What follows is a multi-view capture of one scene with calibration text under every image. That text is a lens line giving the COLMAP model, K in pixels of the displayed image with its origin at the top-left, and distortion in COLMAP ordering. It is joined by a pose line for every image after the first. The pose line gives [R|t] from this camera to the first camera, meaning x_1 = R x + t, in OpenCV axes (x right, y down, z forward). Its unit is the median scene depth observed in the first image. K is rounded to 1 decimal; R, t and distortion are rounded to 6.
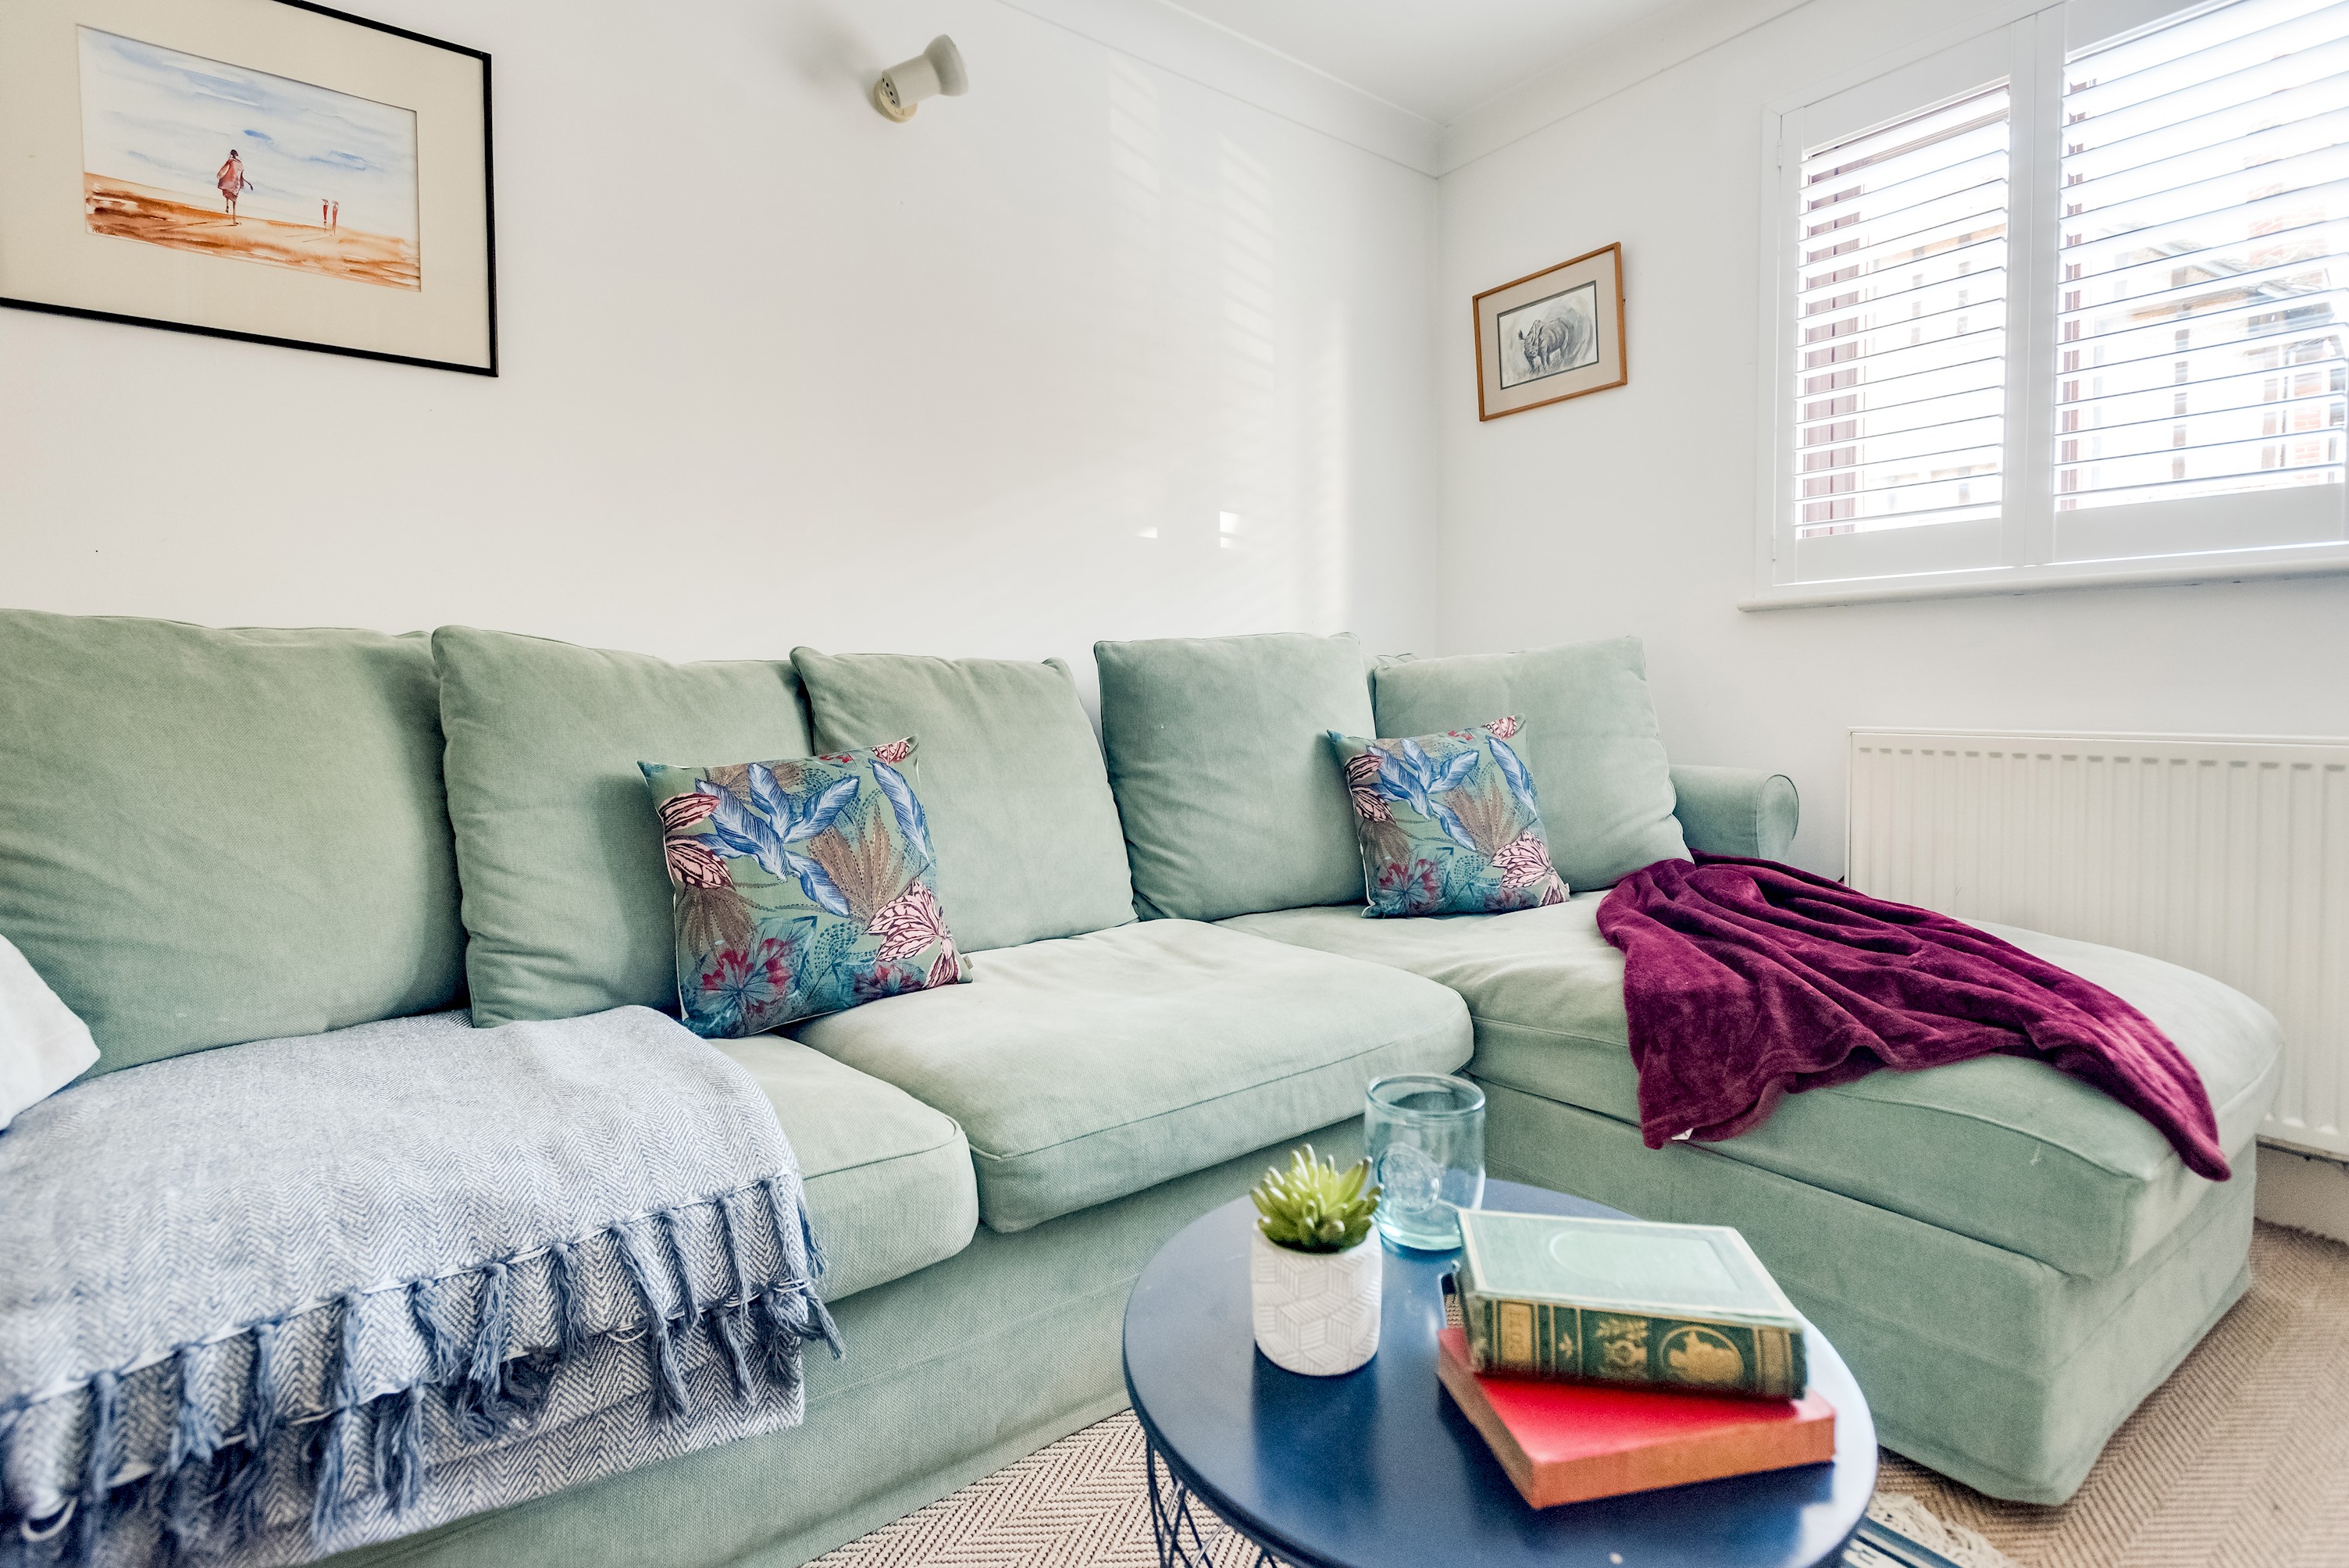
lens RADIAL K [[1184.4, 0, 1116.5], [0, 1184.4, 745.2], [0, 0, 1]] dist [0.000407, -0.003809]
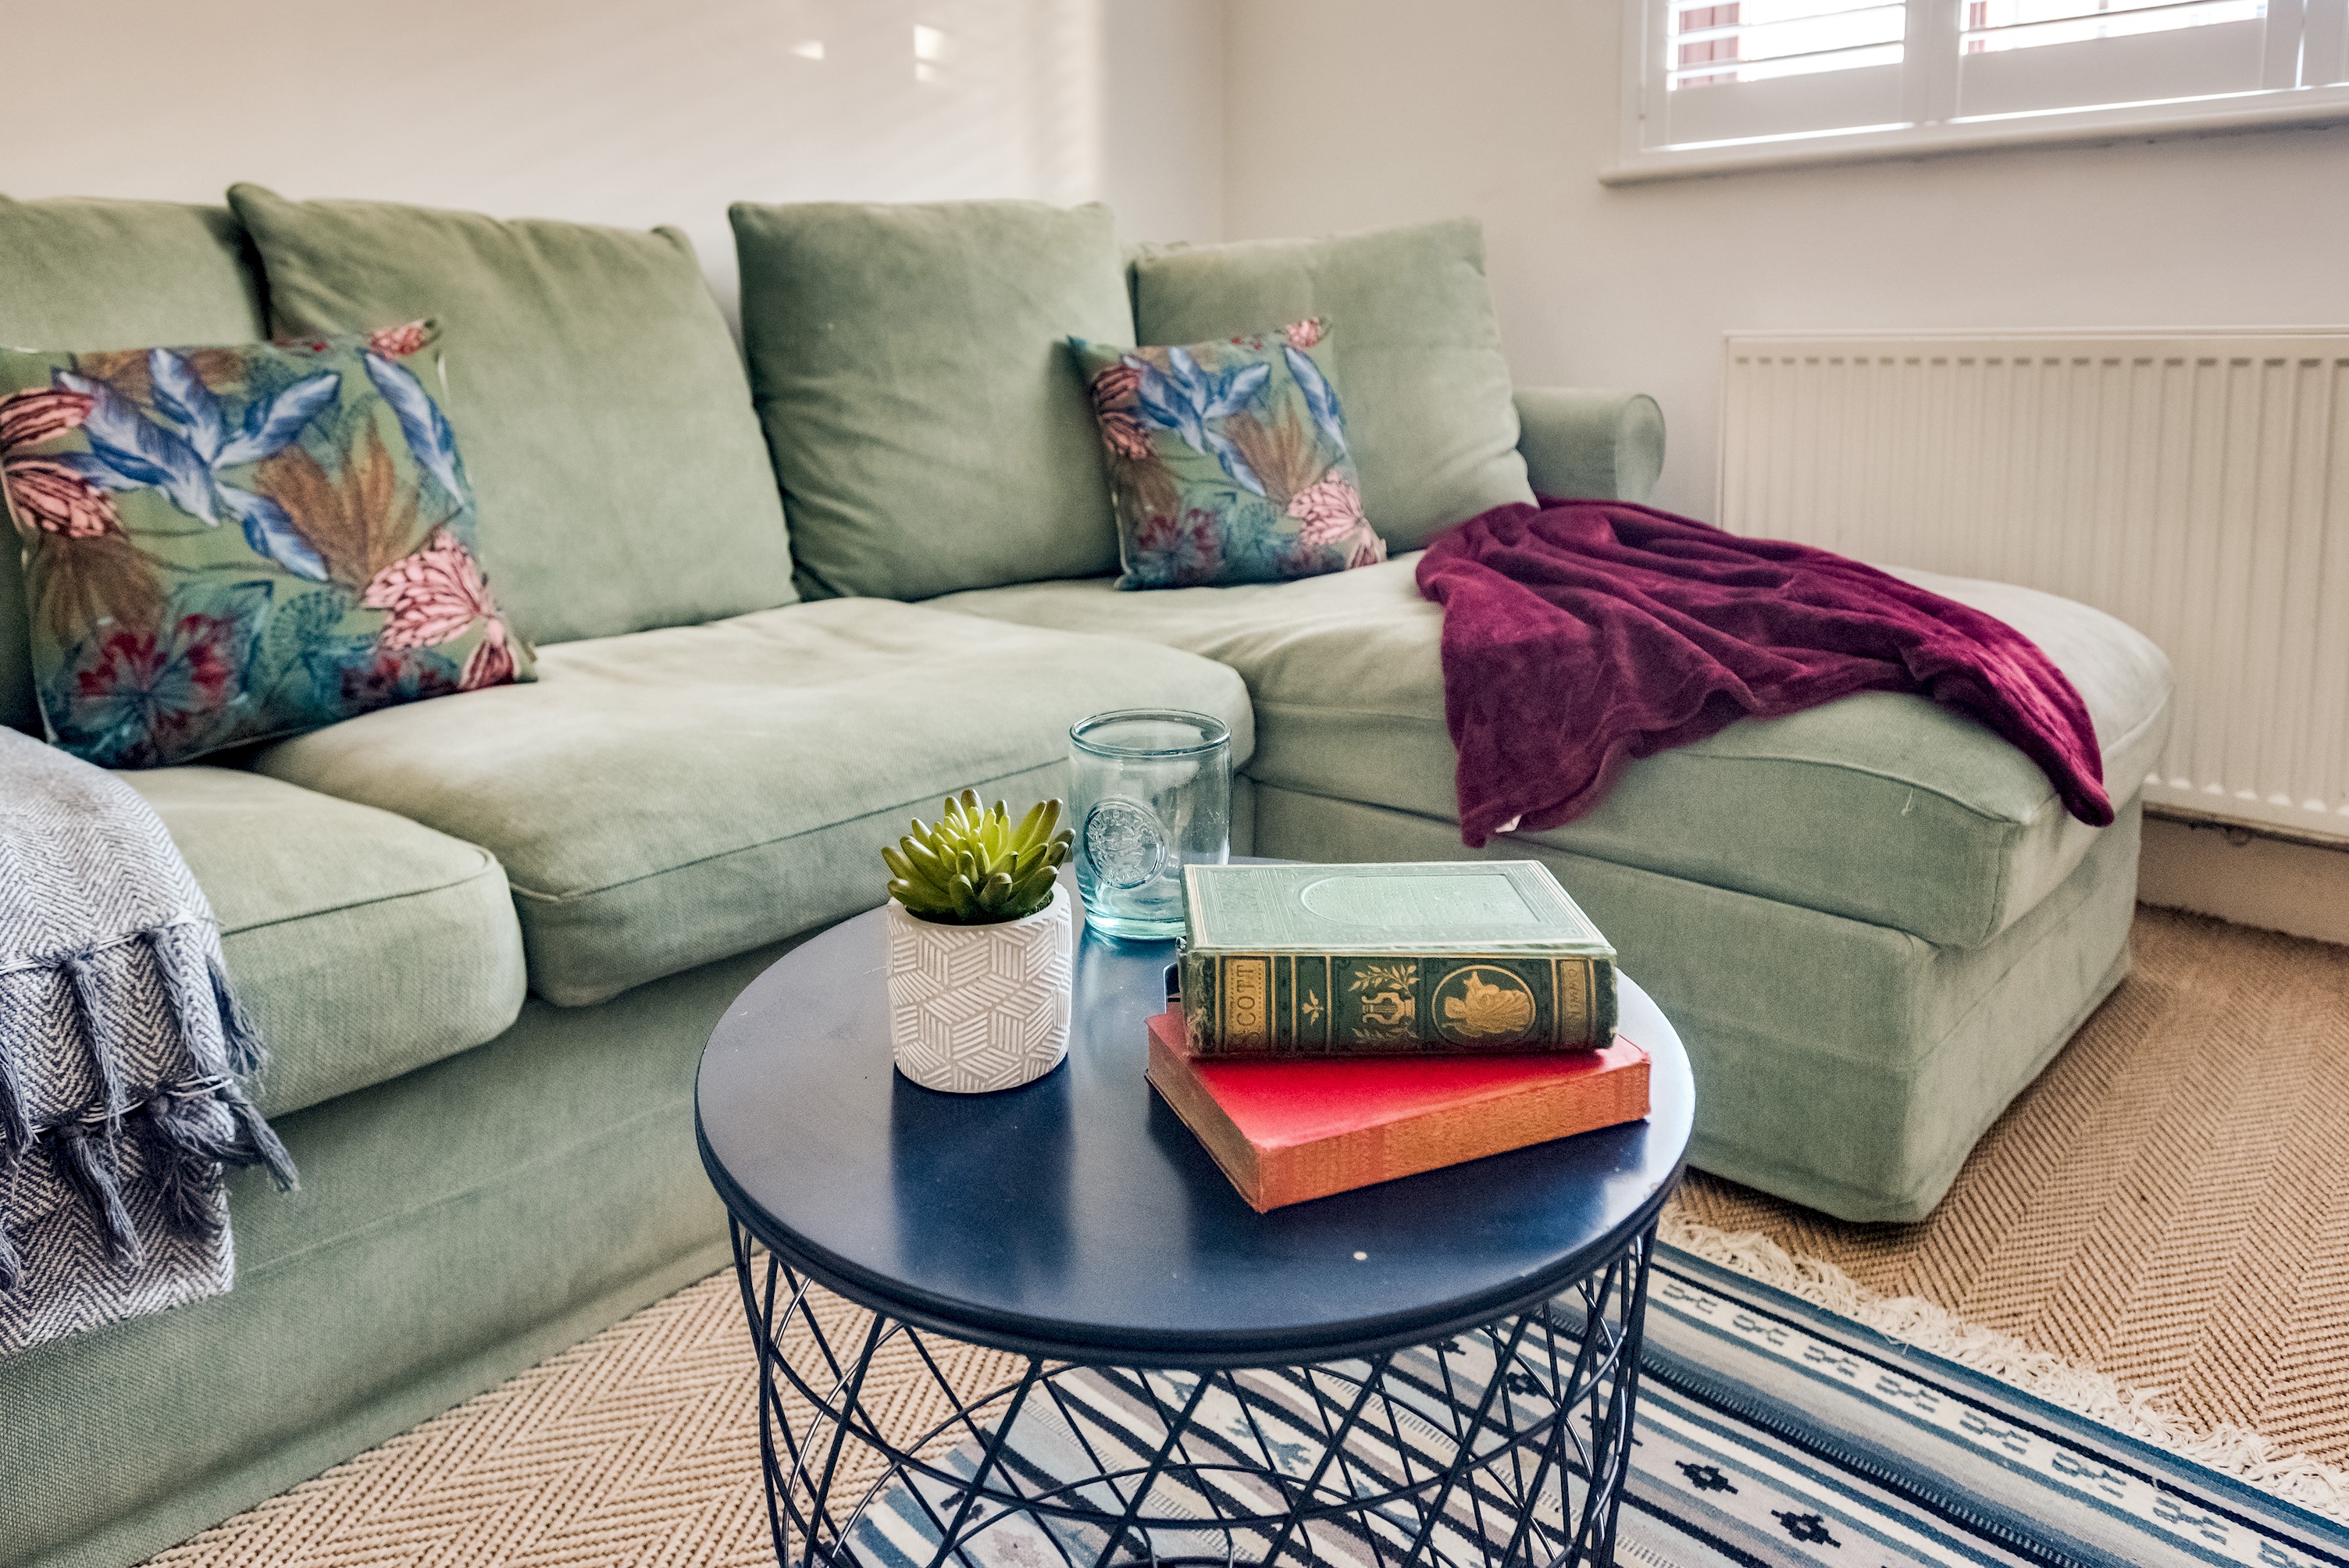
lens RADIAL K [[1625.7, 0, 1169.6], [0, 1625.7, 556.2], [0, 0, 1]] dist [-0.005126, -0.005067]
pose [[0.976168, -0.021026, 0.215994, 0.034109], [0.003419, 0.996662, 0.081572, 0.059602], [-0.216989, -0.078890, 0.972981, 0.030230]]
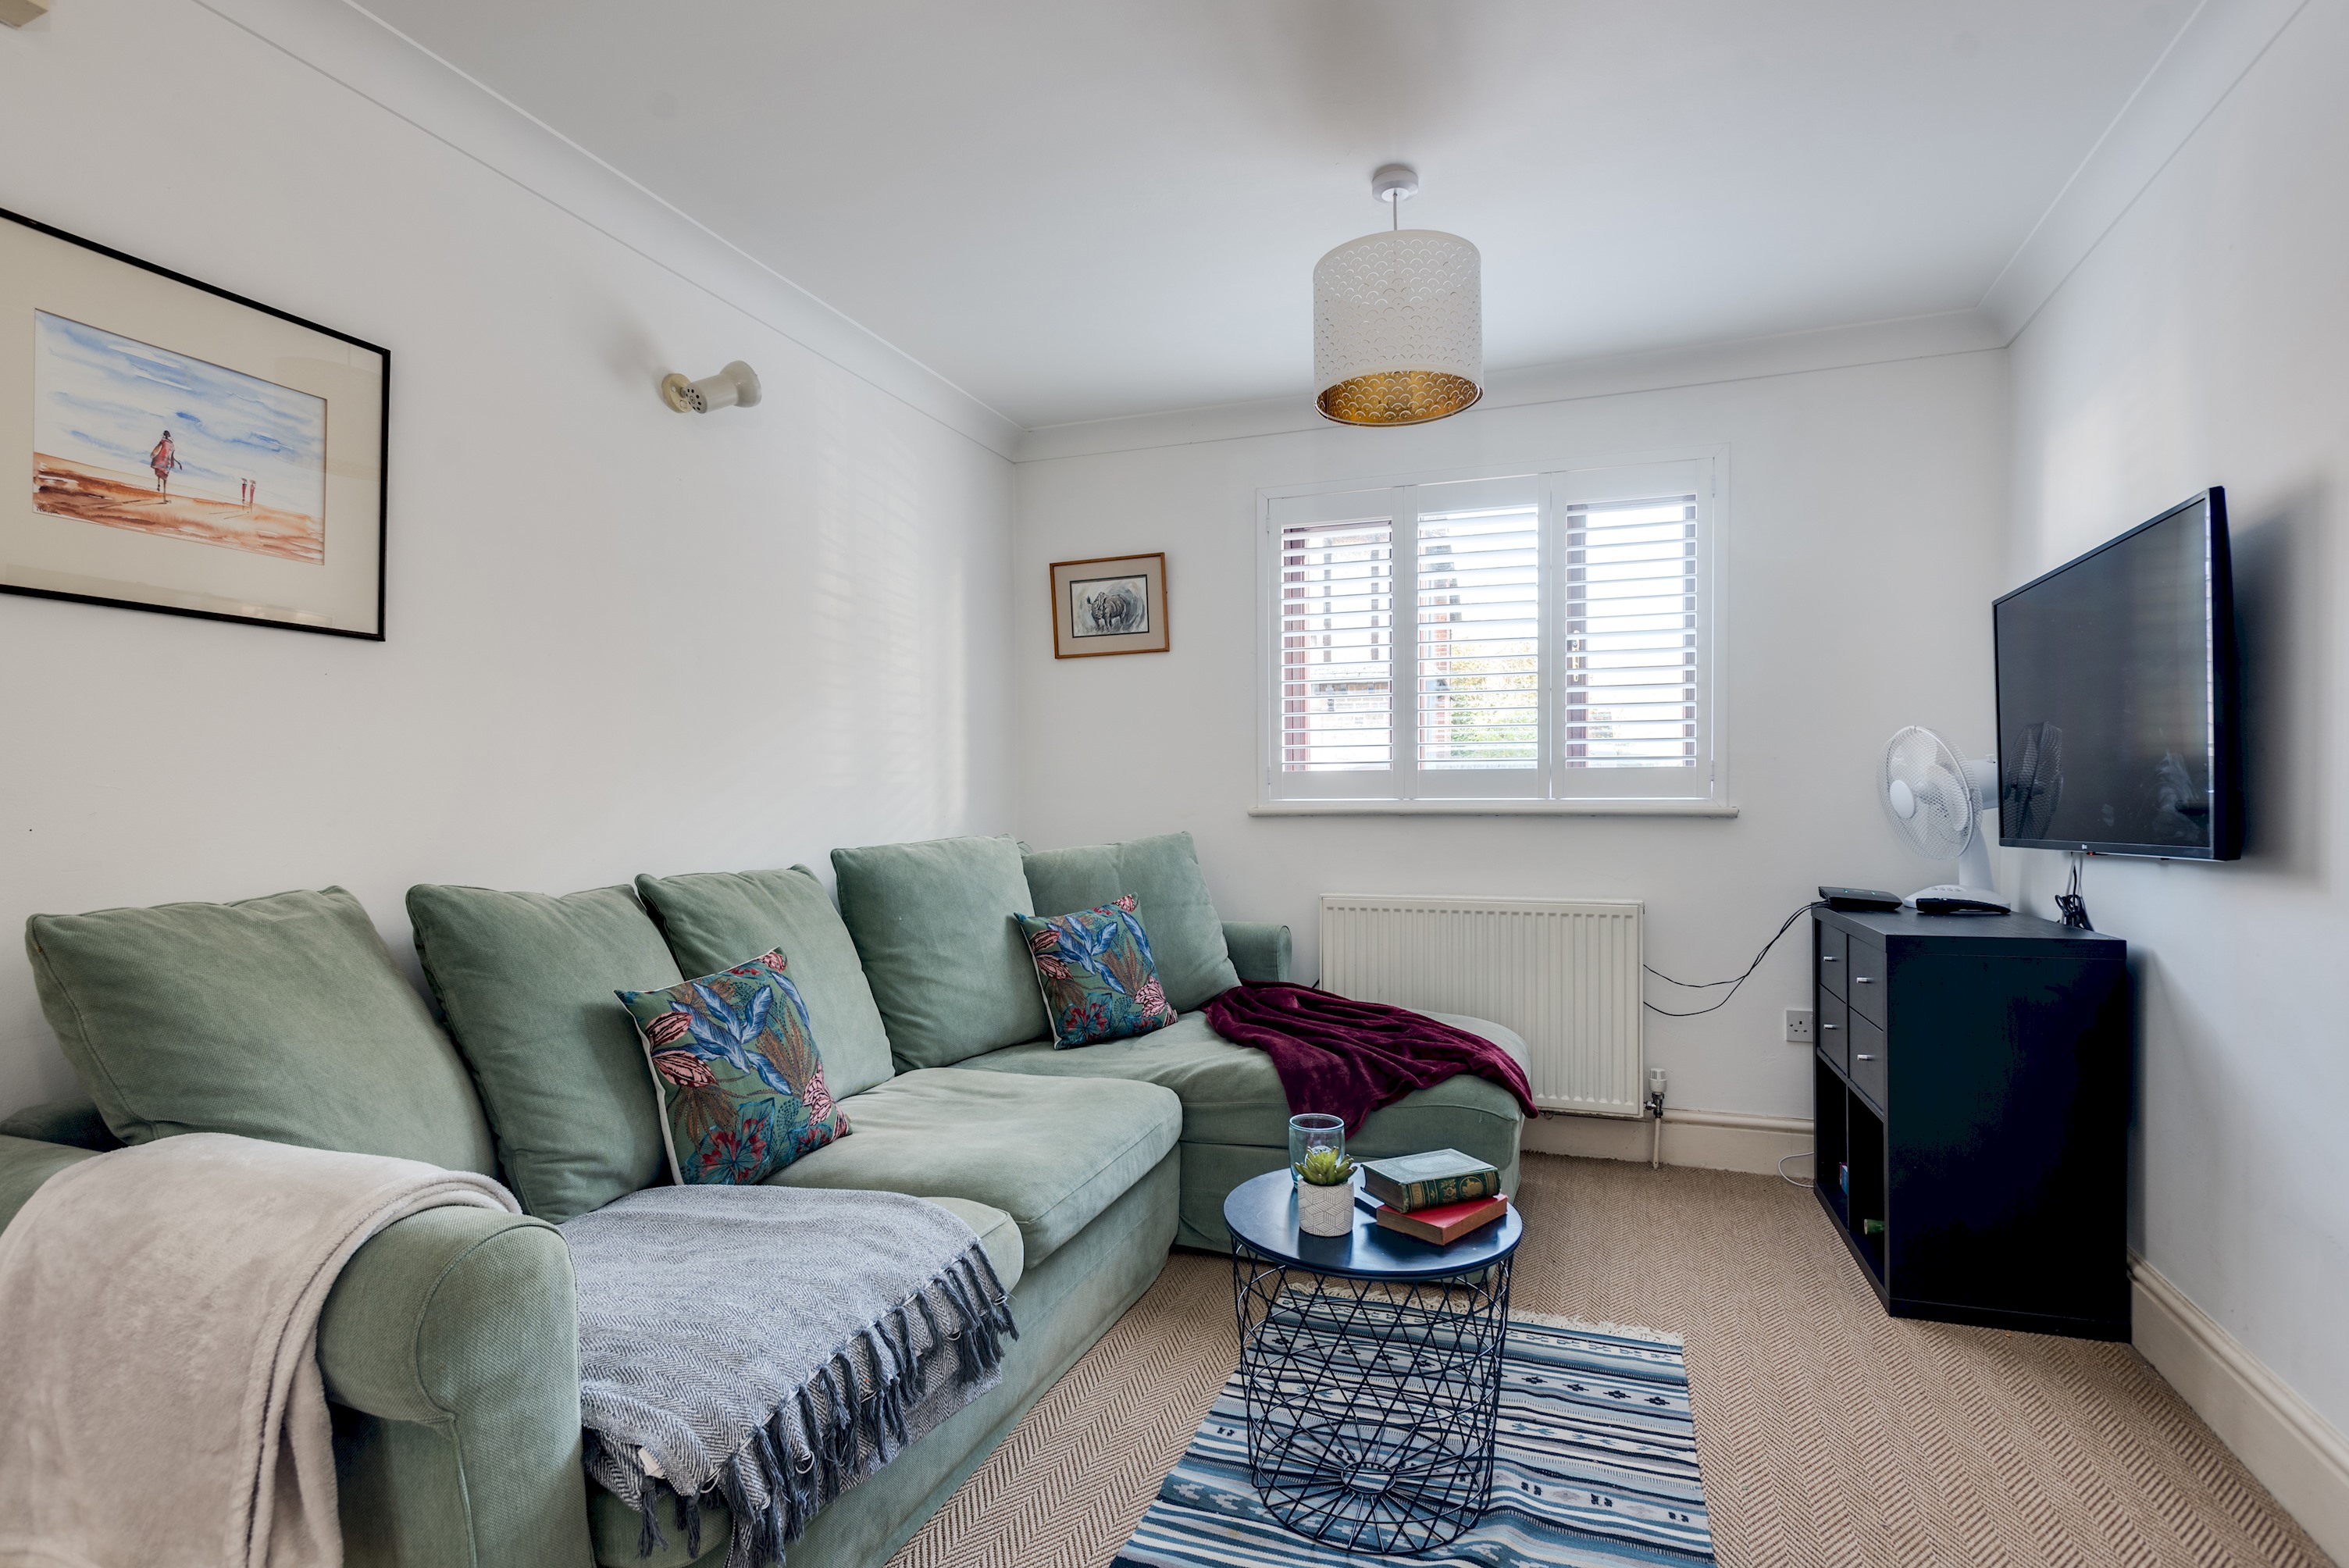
lens RADIAL K [[1223.6, 0, 1271.2], [0, 1223.6, 818.6], [0, 0, 1]] dist [0.002475, 0.000496]
pose [[0.797663, -0.008223, 0.603047, -0.620248], [0.029213, 0.999260, -0.025016, -0.111391], [-0.602395, 0.037571, 0.797313, -0.410976]]
